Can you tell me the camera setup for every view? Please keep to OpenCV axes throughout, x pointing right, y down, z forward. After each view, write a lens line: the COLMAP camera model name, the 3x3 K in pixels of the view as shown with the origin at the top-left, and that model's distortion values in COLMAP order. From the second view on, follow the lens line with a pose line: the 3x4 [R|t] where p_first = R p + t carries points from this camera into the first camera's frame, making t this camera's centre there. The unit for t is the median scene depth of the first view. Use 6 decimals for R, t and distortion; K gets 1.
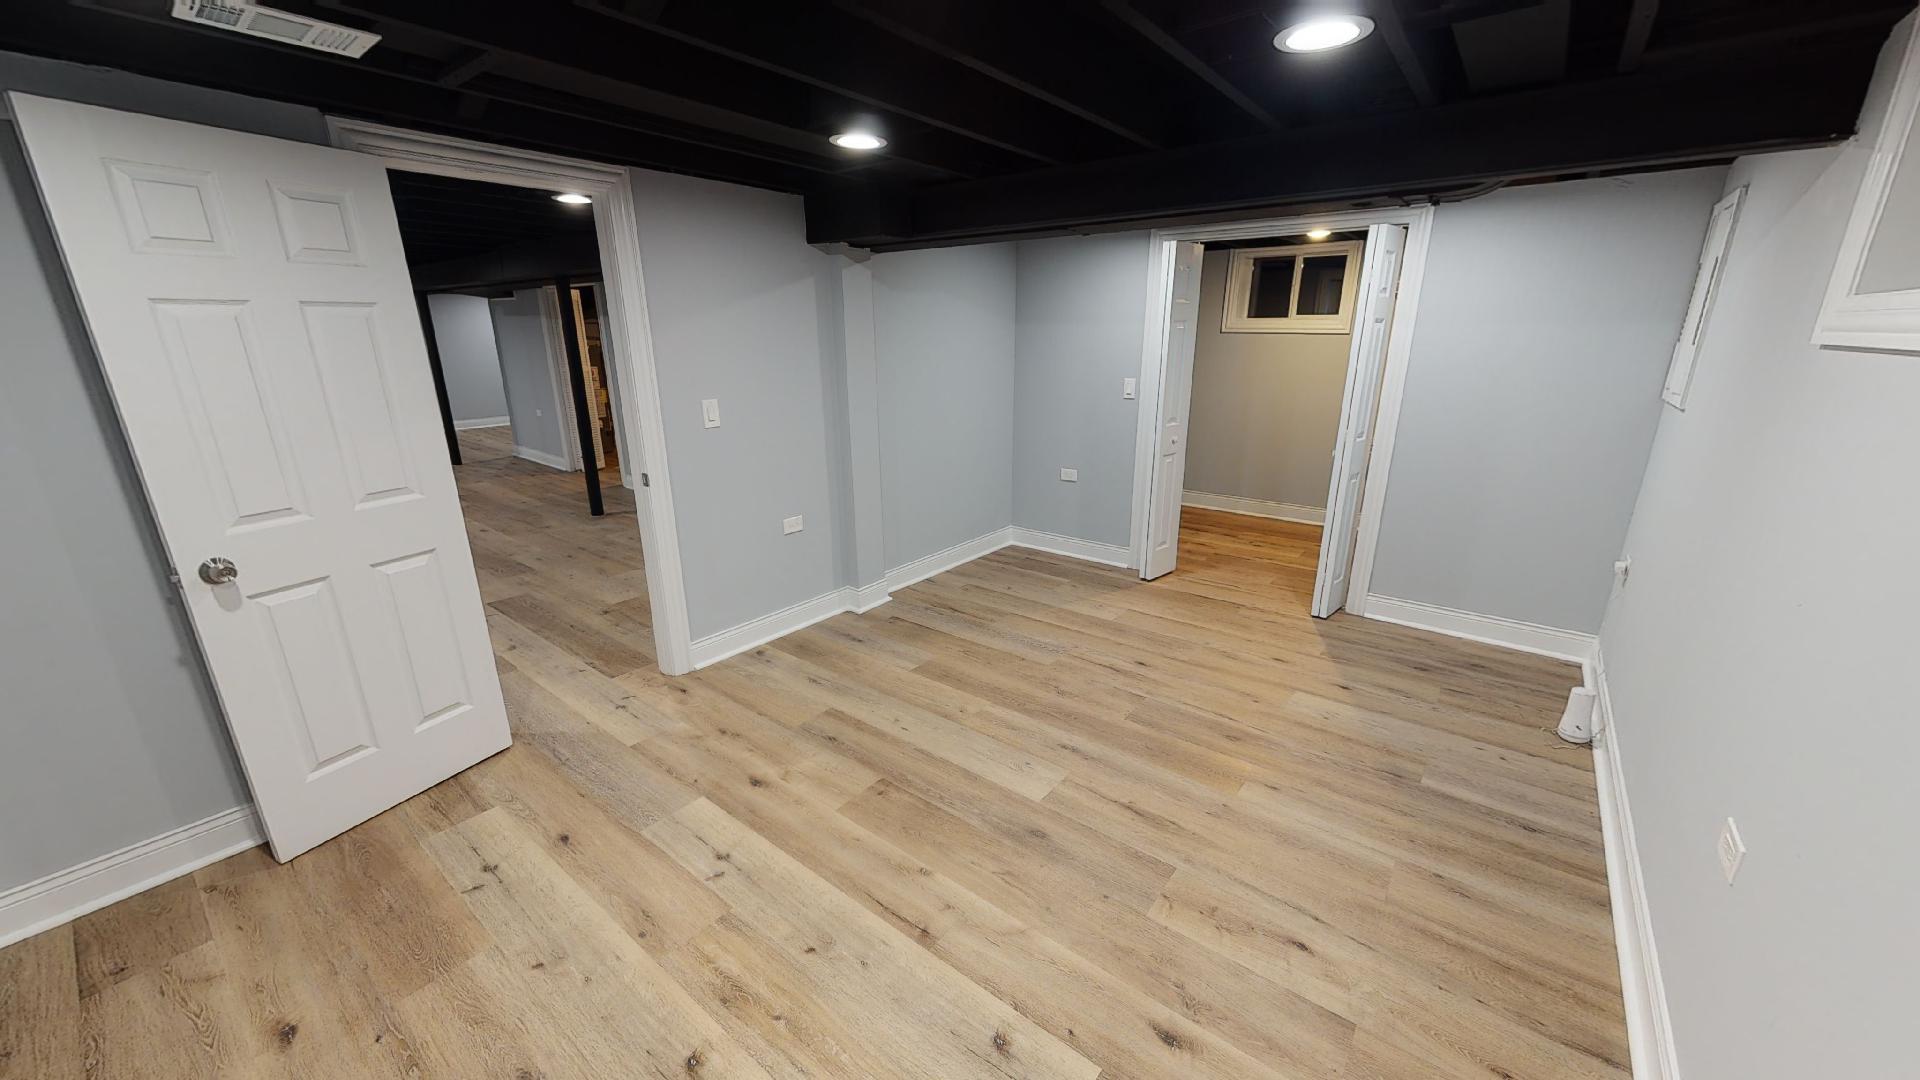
lens RADIAL K [[701.0, 0, 962.3], [0, 701.0, 539.8], [0, 0, 1]] dist [-0.000083, 0.000181]
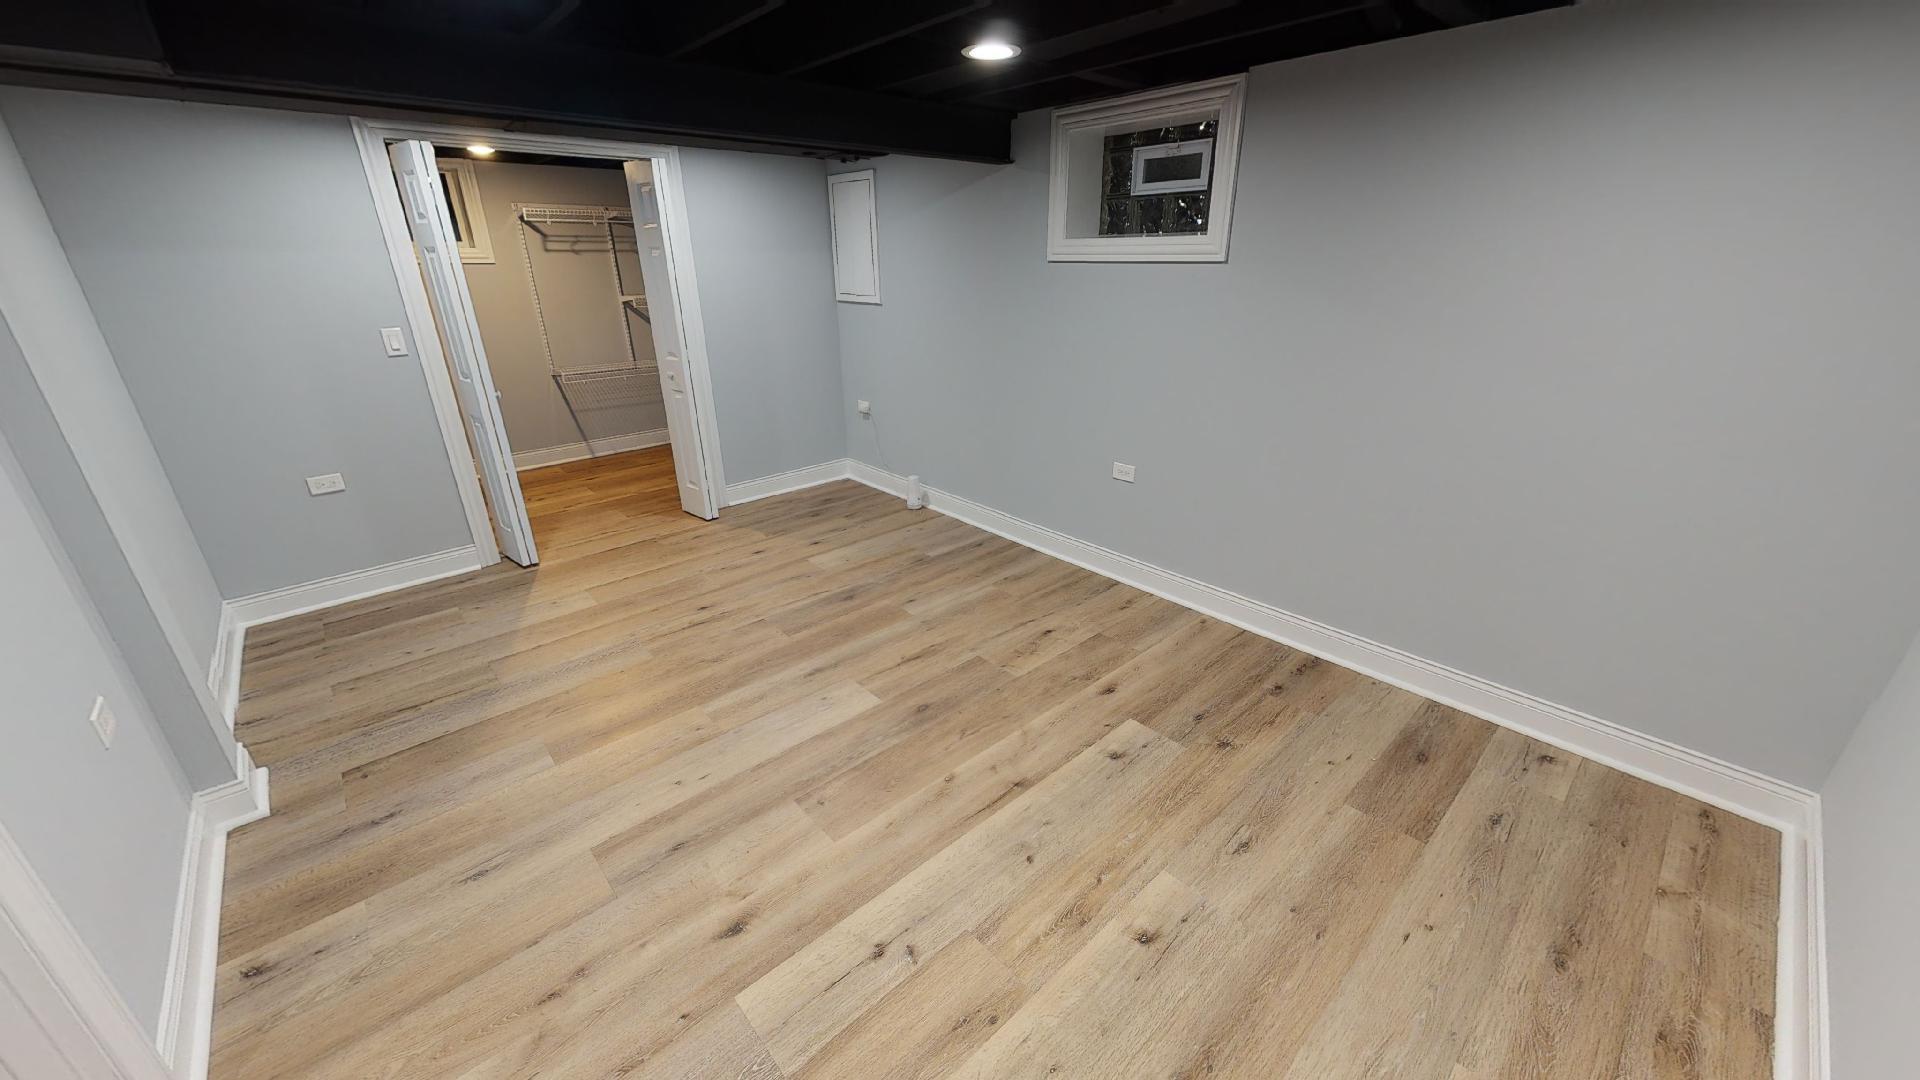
lens RADIAL K [[701.0, 0, 953.6], [0, 701.0, 545.0], [0, 0, 1]] dist [-0.000083, 0.000181]
pose [[0.175028, -0.376525, 0.909722, -0.633546], [0.290662, 0.902563, 0.317640, -0.132854], [-0.940681, 0.208825, 0.267416, 0.449770]]
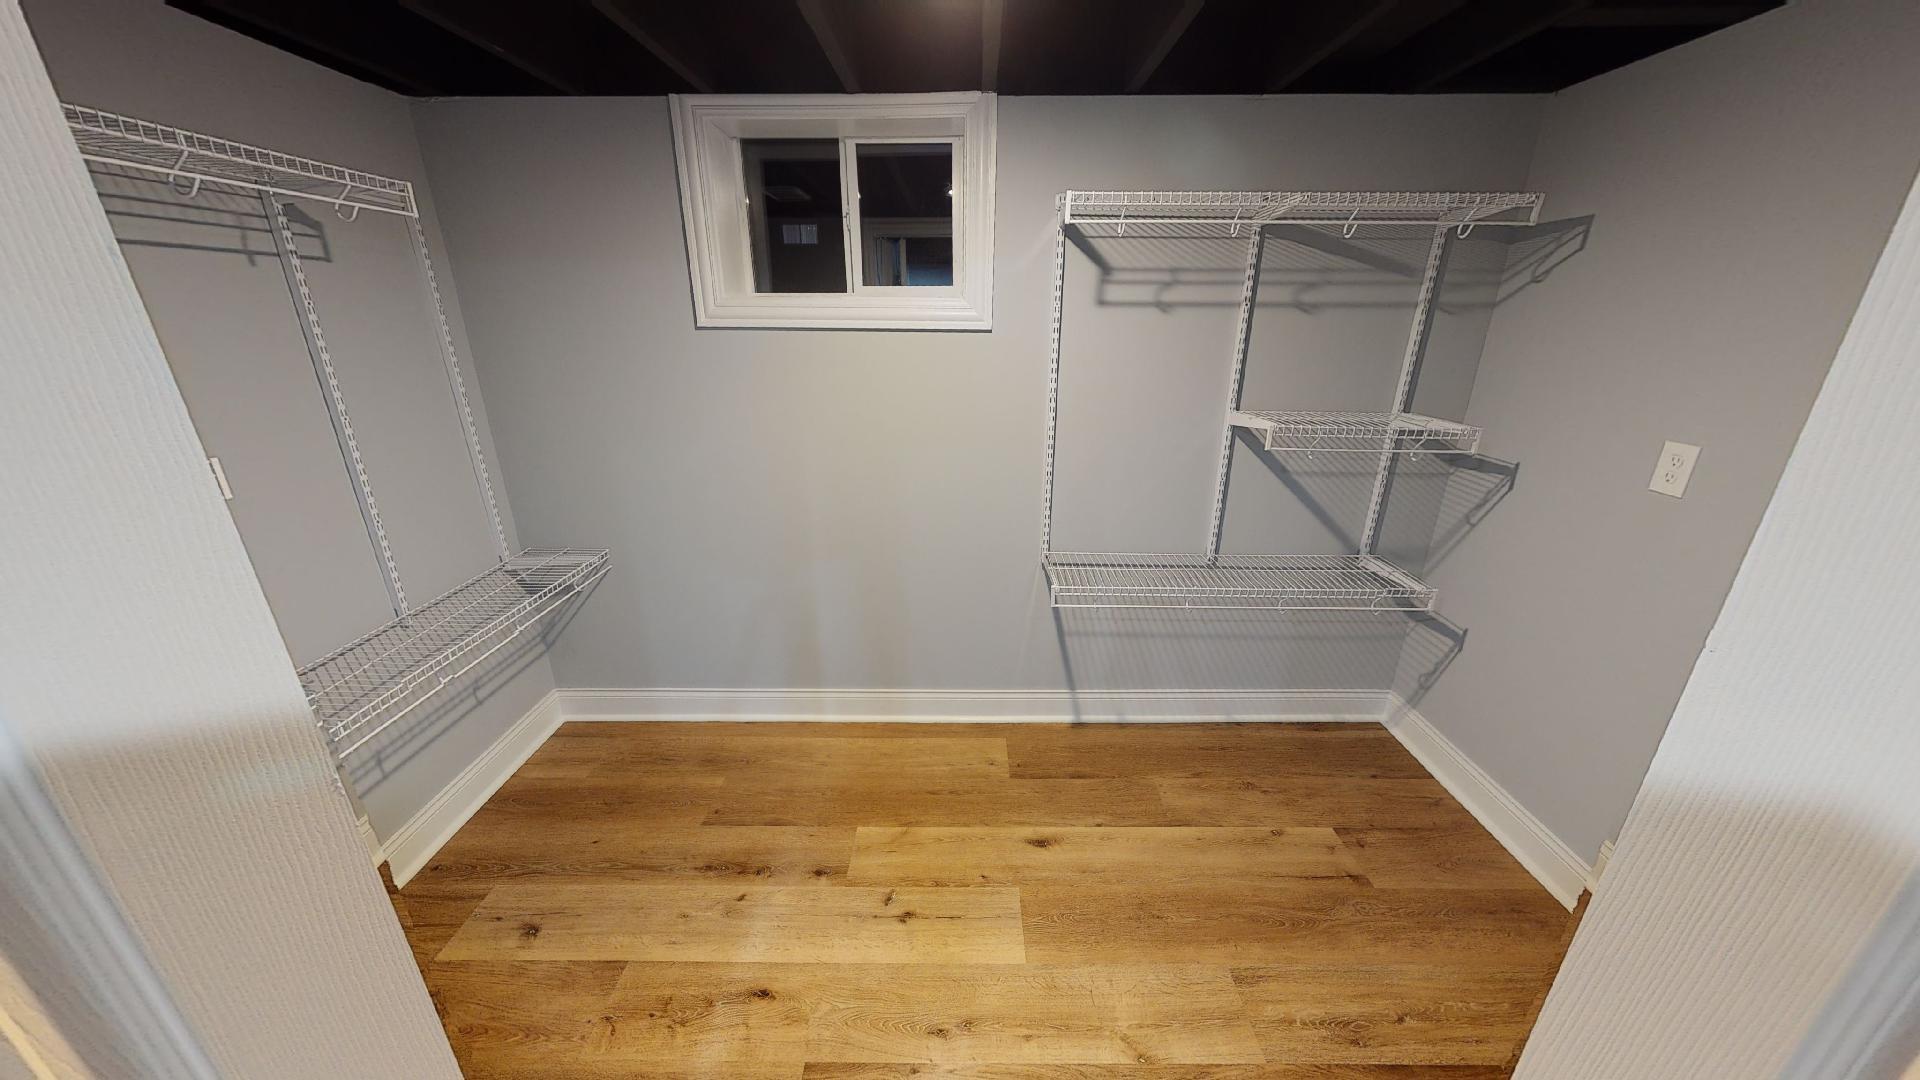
lens RADIAL K [[640.6, 0, 955.7], [0, 640.6, 534.9], [0, 0, 1]] dist [-0.000950, -0.000009]
pose [[0.798377, -0.201387, 0.567484, 0.523799], [0.171993, 0.979422, 0.105602, -0.398907], [-0.577073, 0.013293, 0.816584, 1.273774]]
